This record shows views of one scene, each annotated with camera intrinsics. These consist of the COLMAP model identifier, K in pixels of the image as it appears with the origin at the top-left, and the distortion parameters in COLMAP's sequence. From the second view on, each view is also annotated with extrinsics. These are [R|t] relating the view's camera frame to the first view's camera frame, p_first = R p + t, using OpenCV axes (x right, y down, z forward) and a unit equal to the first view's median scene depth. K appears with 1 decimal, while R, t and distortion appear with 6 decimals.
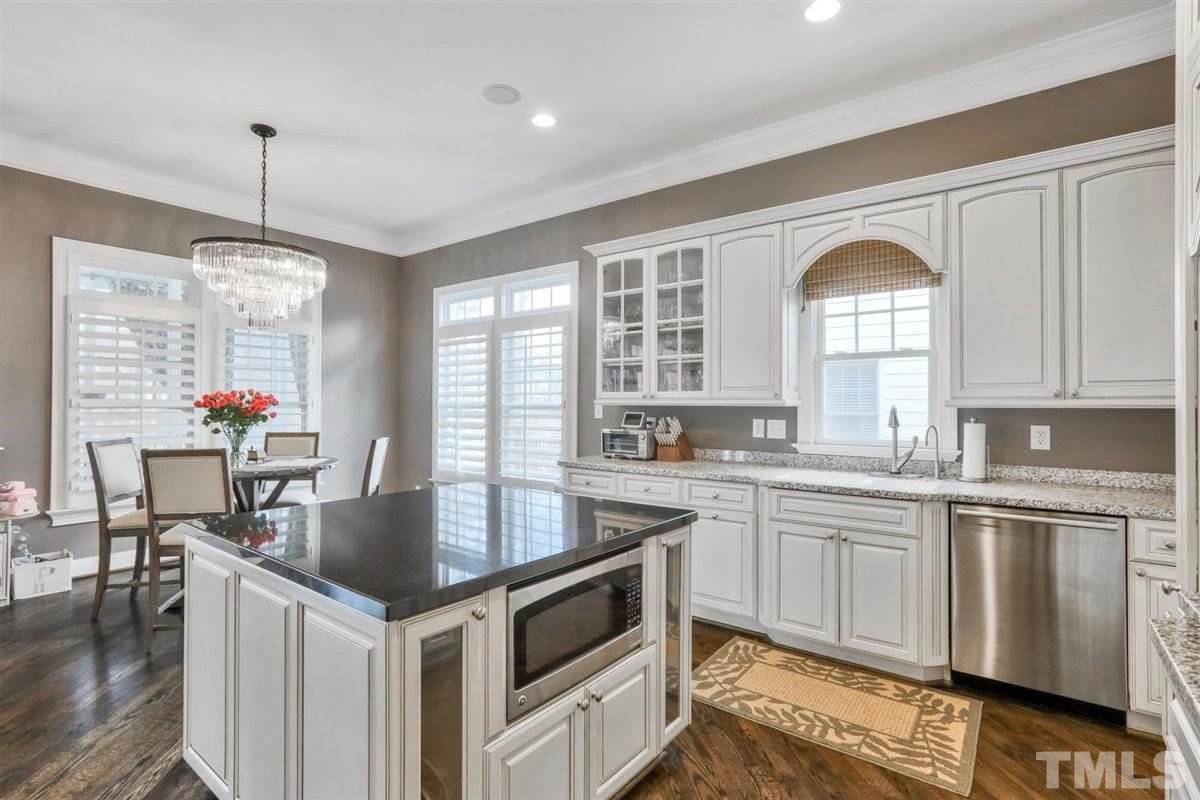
lens RADIAL K [[560.3, 0, 593.6], [0, 560.3, 406.2], [0, 0, 1]] dist [-0.037142, 0.034502]
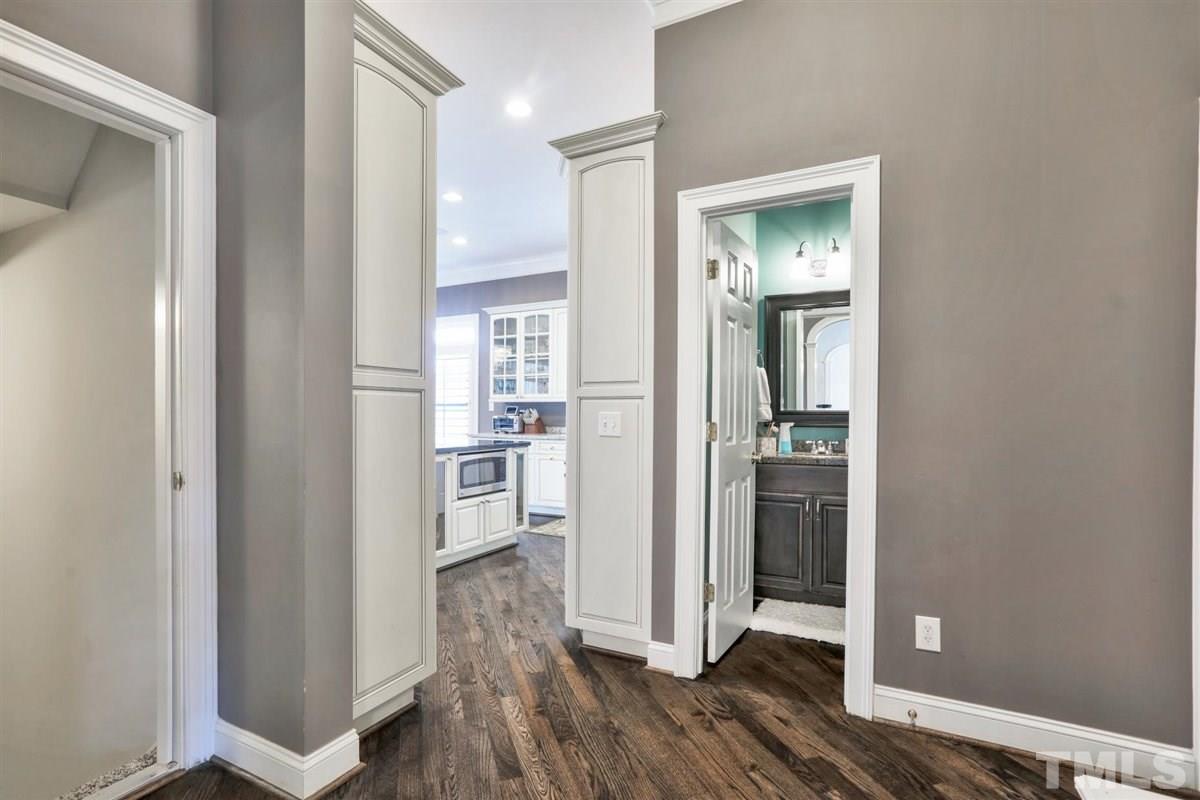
lens RADIAL K [[560.3, 0, 593.6], [0, 560.3, 406.2], [0, 0, 1]] dist [-0.037142, 0.034502]
pose [[0.983254, 0.001296, 0.182236, 0.006171], [0.001797, 0.999857, -0.016807, 0.041216], [-0.182232, 0.016853, 0.983111, -0.757763]]
